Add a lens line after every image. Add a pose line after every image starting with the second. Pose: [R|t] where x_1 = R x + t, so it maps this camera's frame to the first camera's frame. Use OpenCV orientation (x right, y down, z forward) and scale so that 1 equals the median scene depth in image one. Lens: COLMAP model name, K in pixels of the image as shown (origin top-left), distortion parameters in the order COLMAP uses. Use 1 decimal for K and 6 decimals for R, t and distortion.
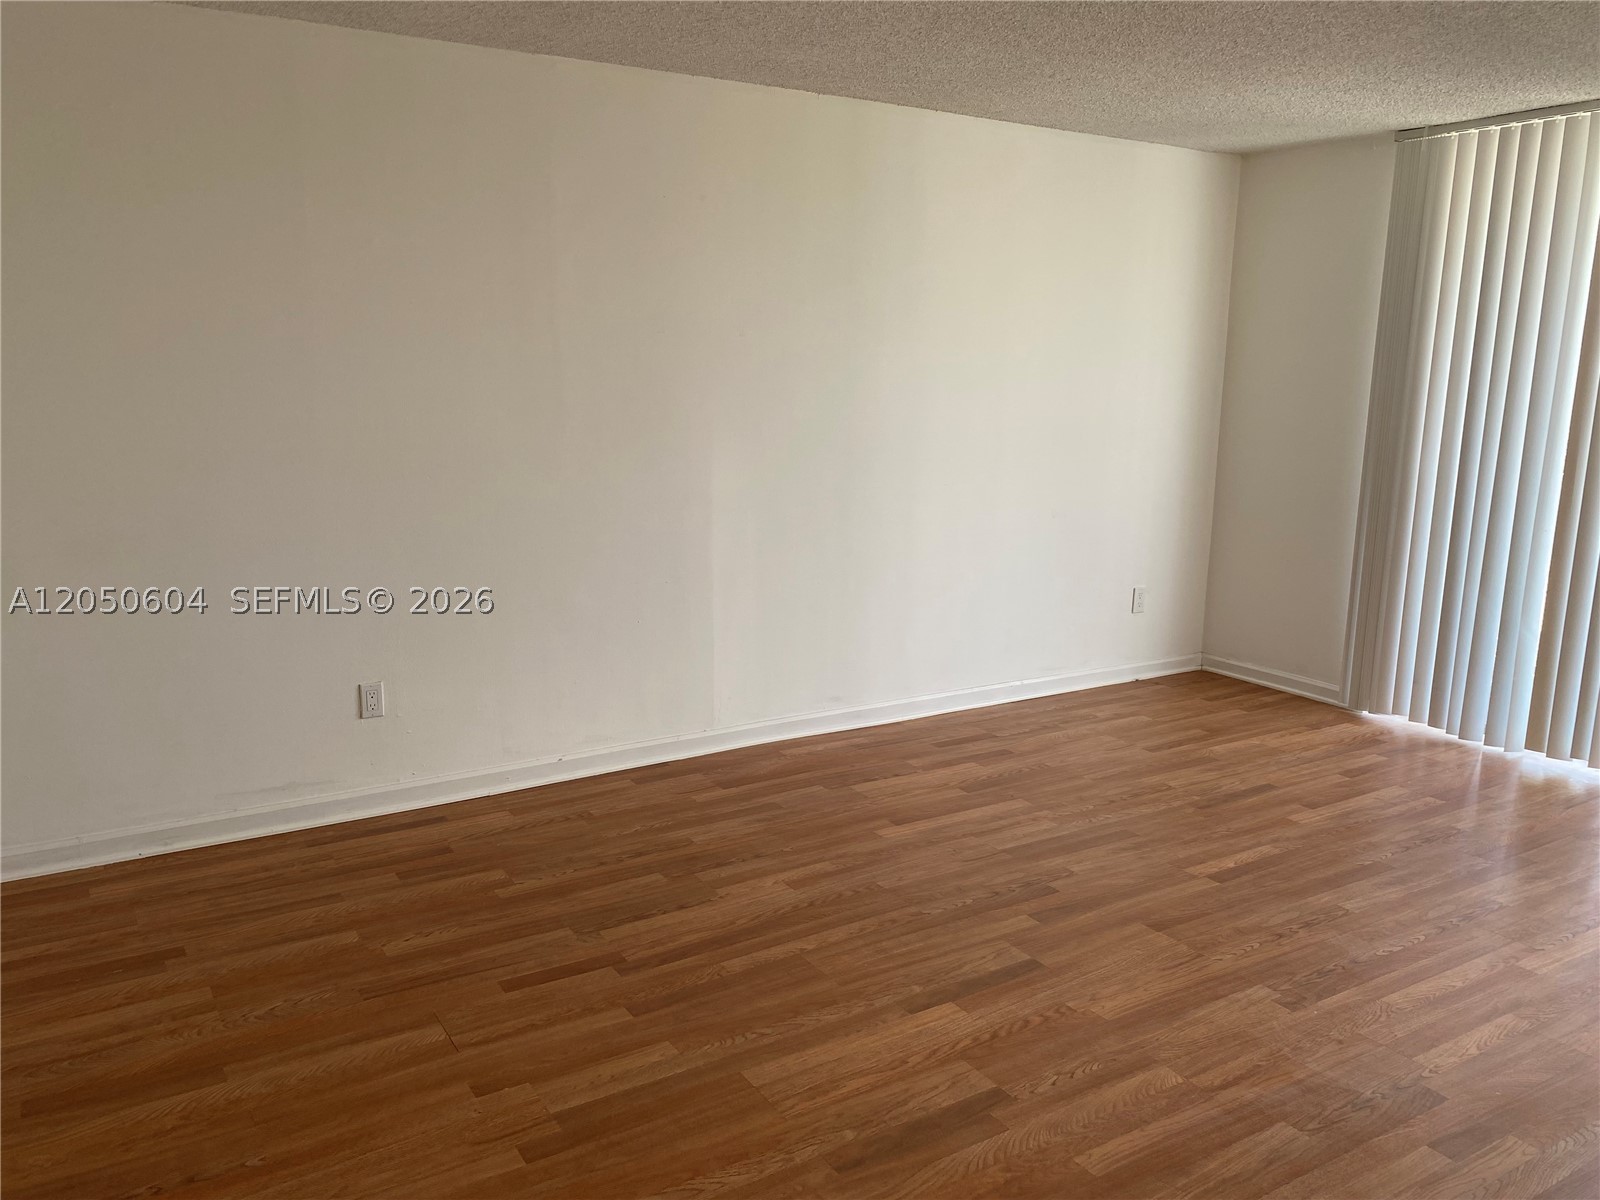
lens RADIAL K [[1223.1, 0, 808.1], [0, 1223.1, 586.7], [0, 0, 1]] dist [0.073603, -0.084349]
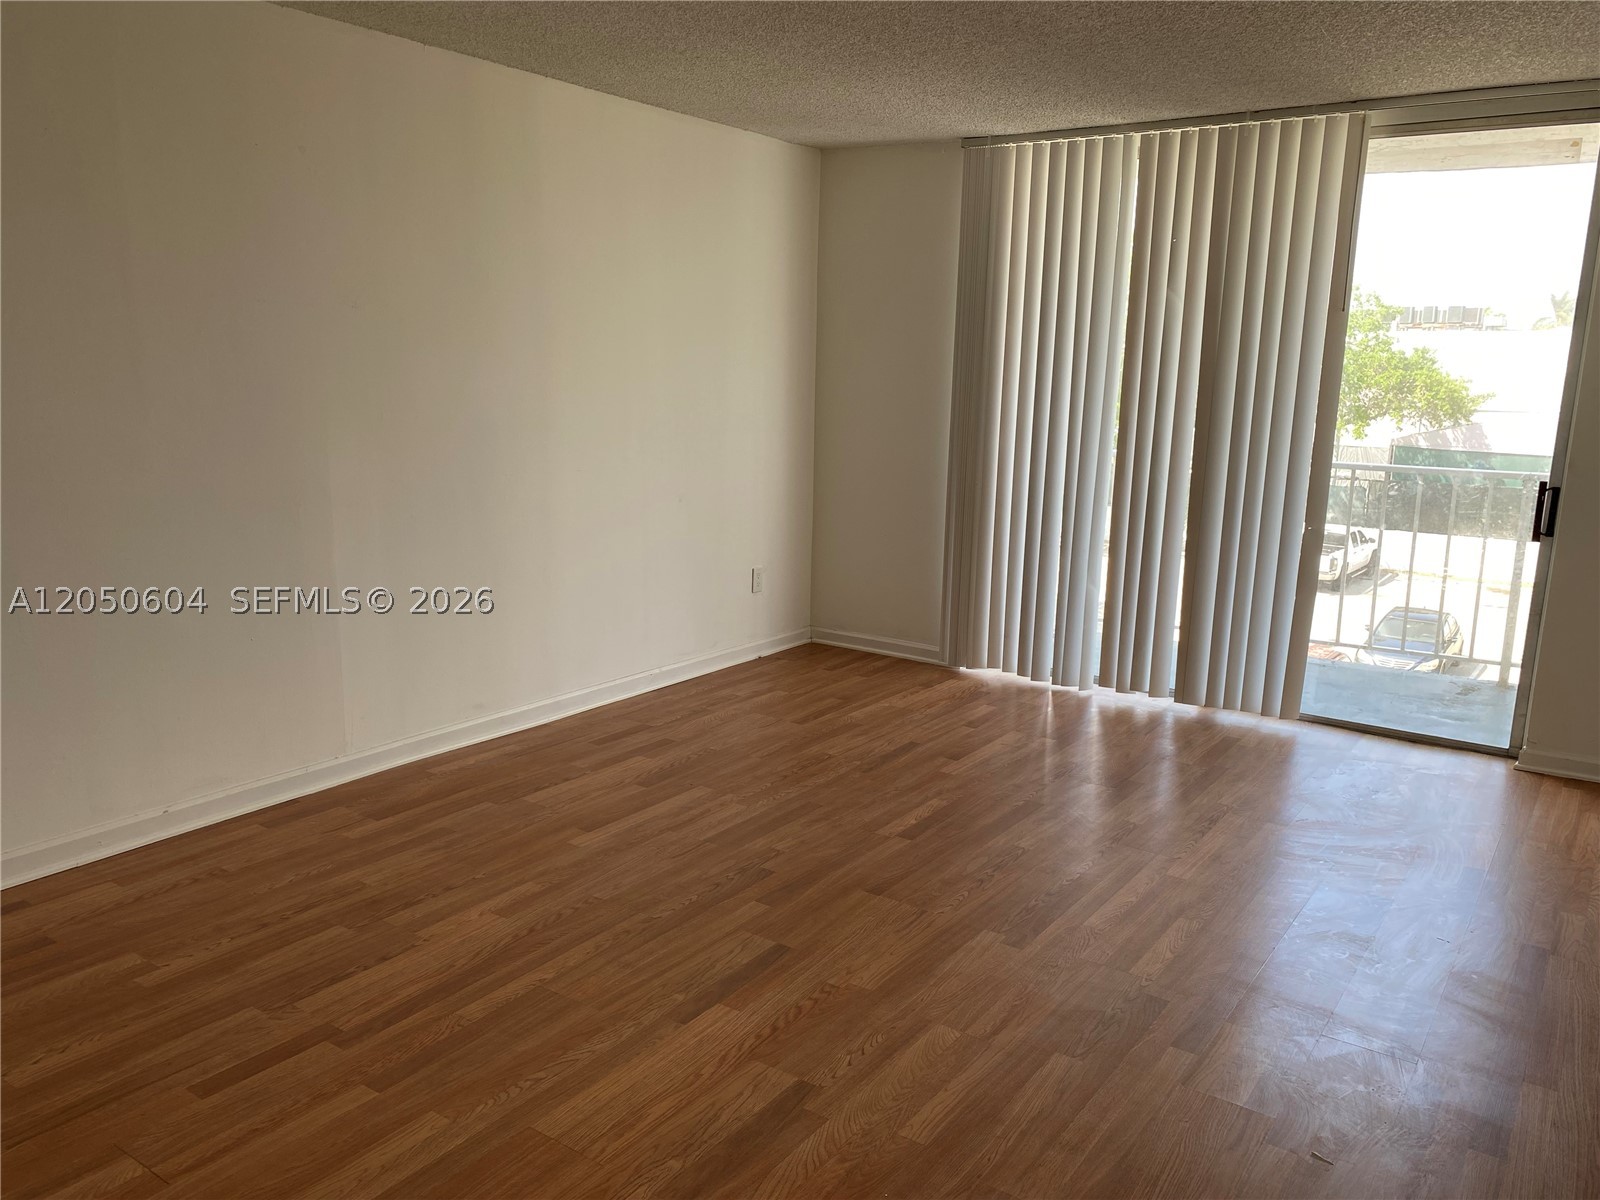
lens RADIAL K [[1223.1, 0, 808.1], [0, 1223.1, 586.7], [0, 0, 1]] dist [0.073603, -0.084349]
pose [[0.925022, -0.066846, 0.373987, -0.127520], [0.062655, 0.997762, 0.023367, -0.007605], [-0.374712, 0.001817, 0.927140, 0.056667]]
